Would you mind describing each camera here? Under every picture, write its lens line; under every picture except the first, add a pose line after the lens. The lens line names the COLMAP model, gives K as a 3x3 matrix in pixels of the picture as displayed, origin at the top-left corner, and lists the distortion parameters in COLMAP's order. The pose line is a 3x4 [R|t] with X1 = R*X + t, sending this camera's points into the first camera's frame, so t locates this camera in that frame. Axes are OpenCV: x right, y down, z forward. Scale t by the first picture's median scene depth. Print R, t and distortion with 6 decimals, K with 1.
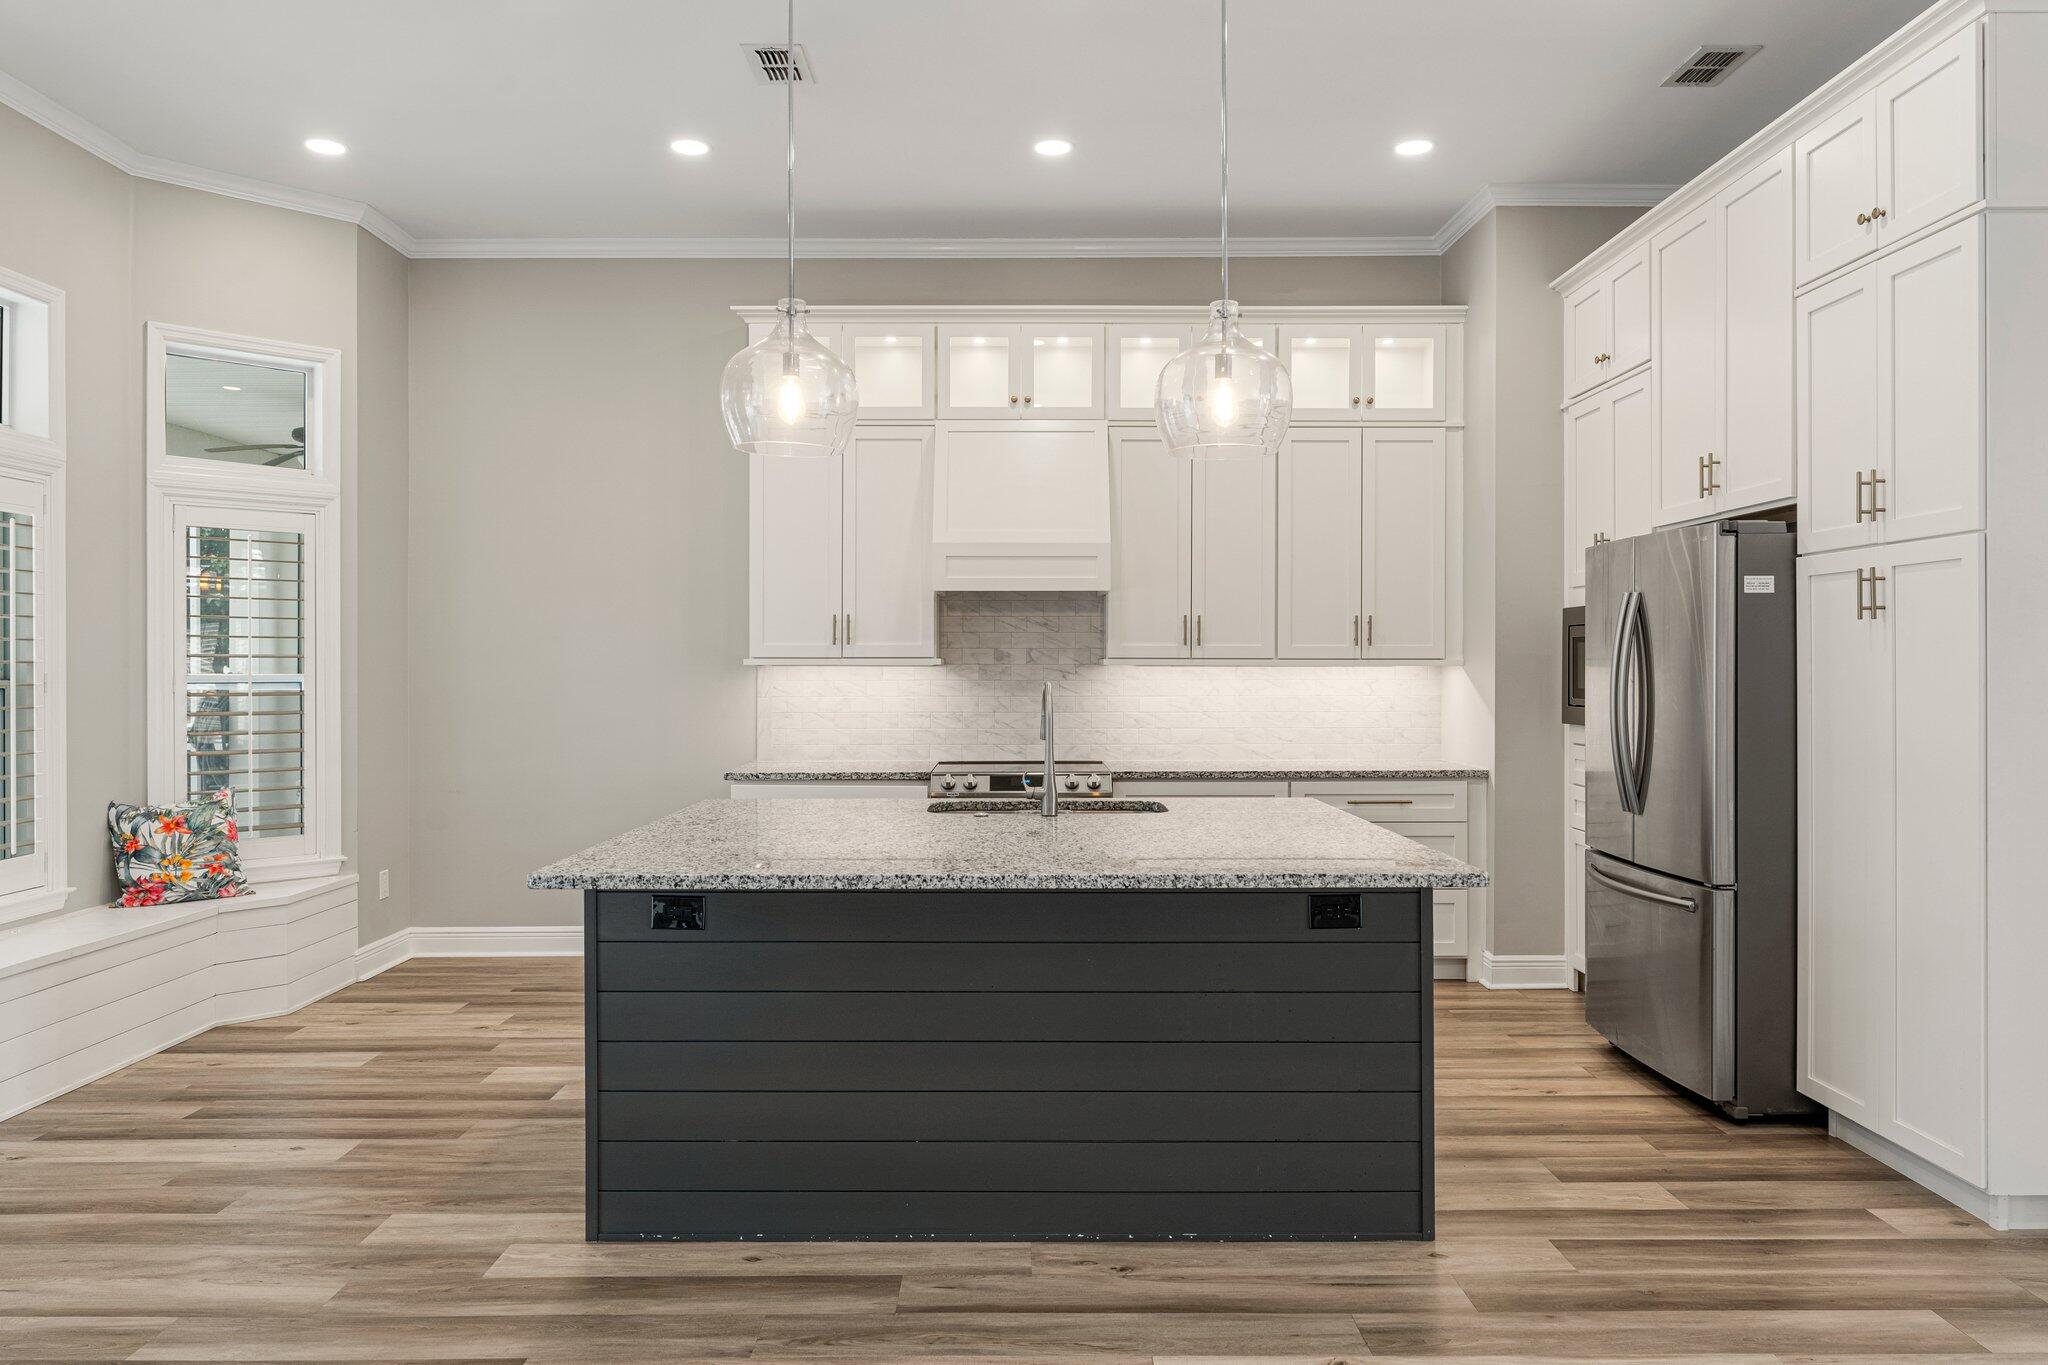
lens RADIAL K [[1349.6, 0, 1022.6], [0, 1349.6, 671.1], [0, 0, 1]] dist [-0.002617, -0.000700]
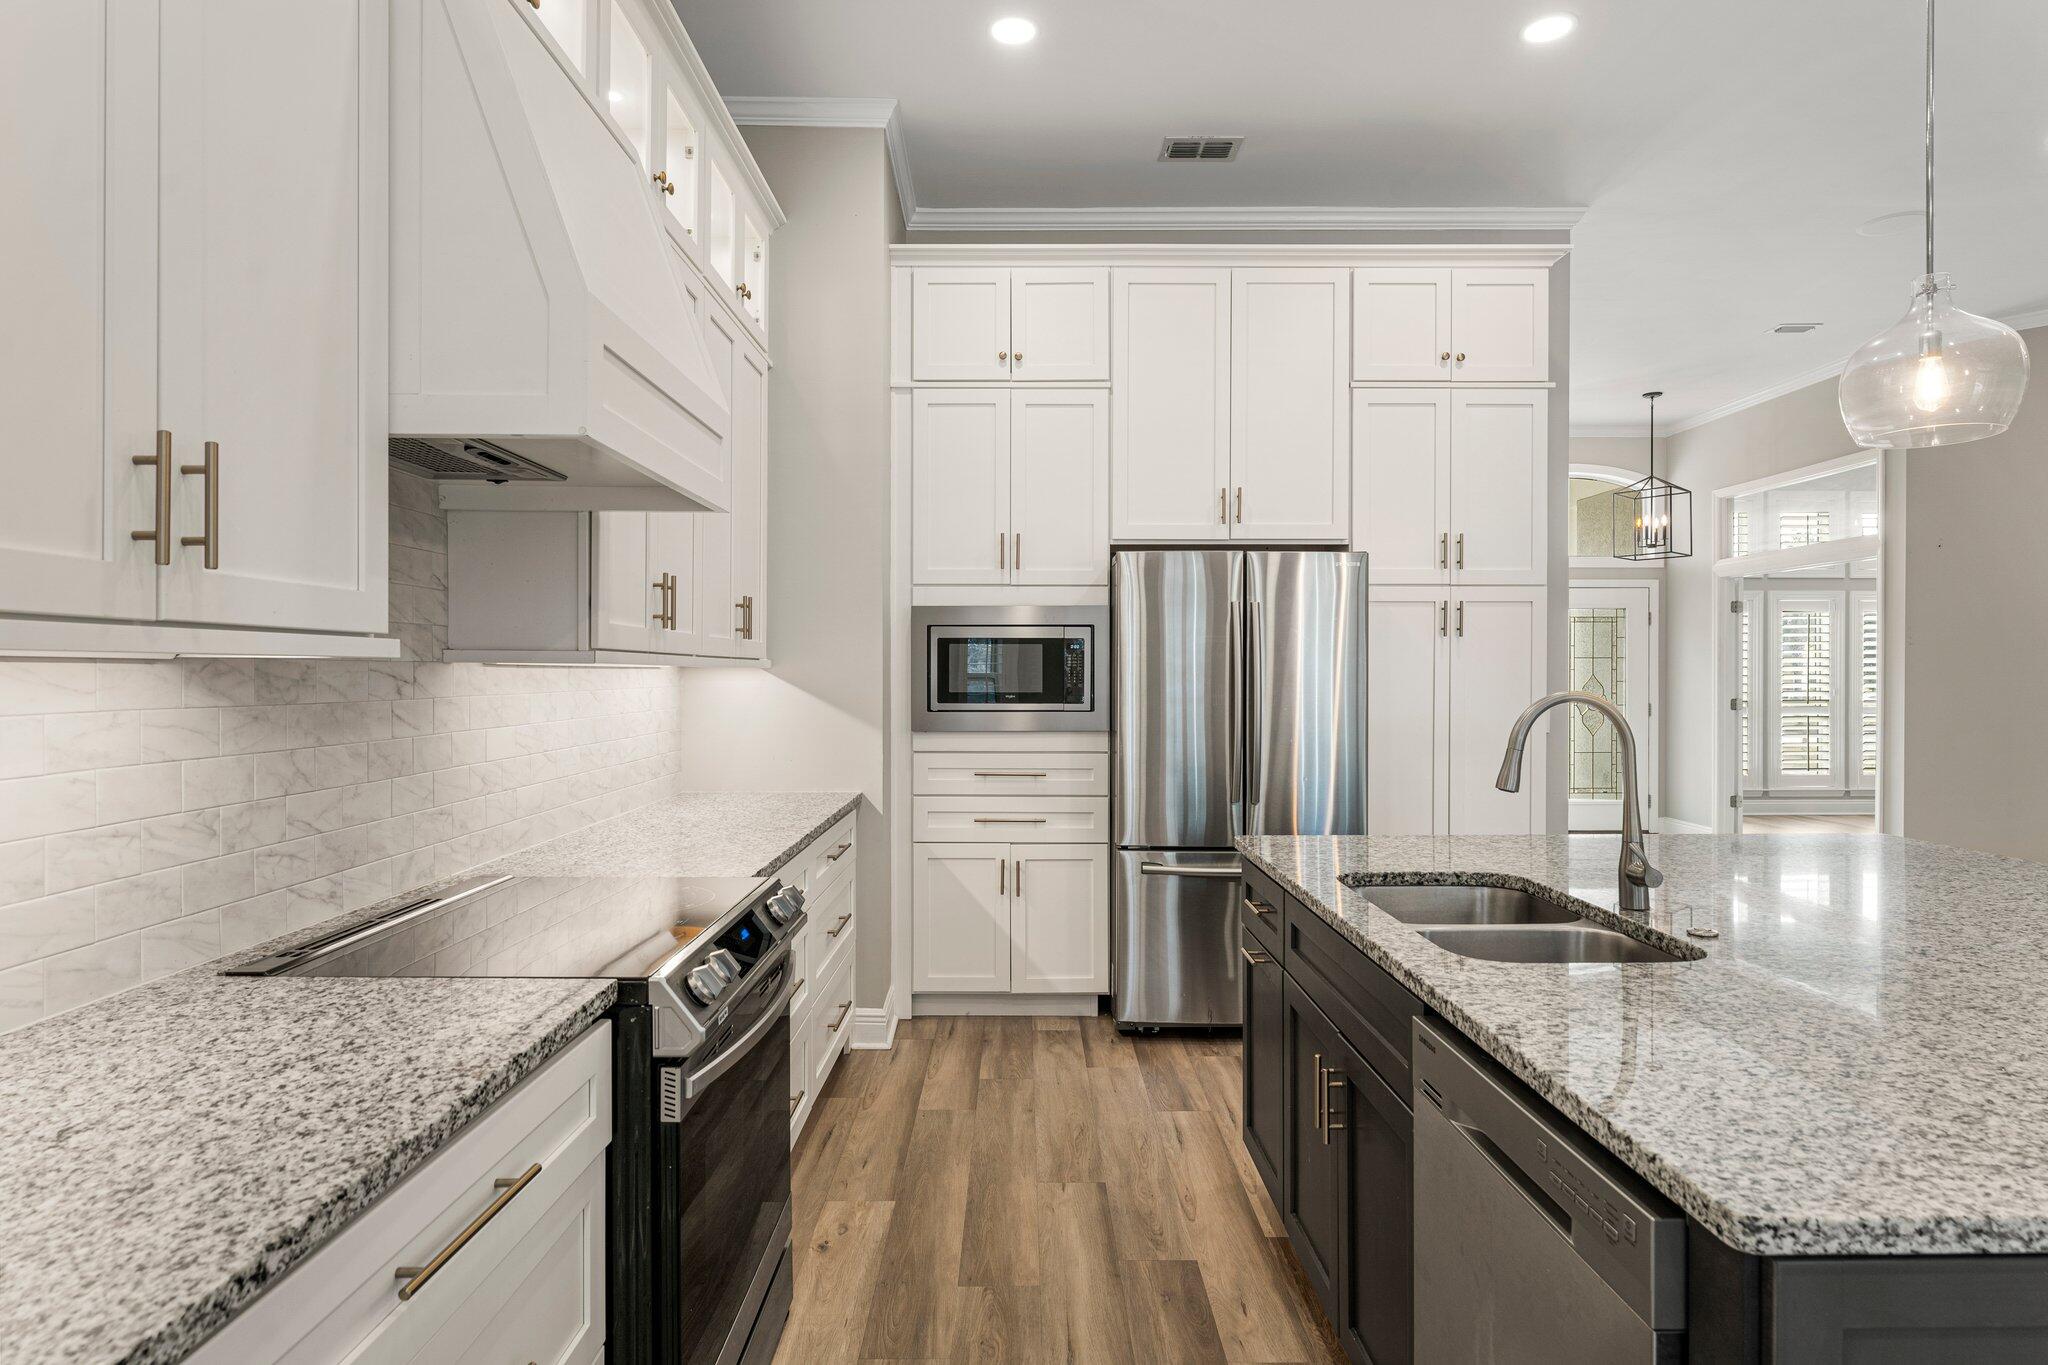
lens RADIAL K [[1099.7, 0, 1021.5], [0, 1099.7, 676.4], [0, 0, 1]] dist [-0.001018, 0.000006]
pose [[0.011855, -0.000526, 0.999930, -0.304456], [0.004624, 0.999989, 0.000471, 0.000324], [-0.999919, 0.004618, 0.011858, 0.805501]]
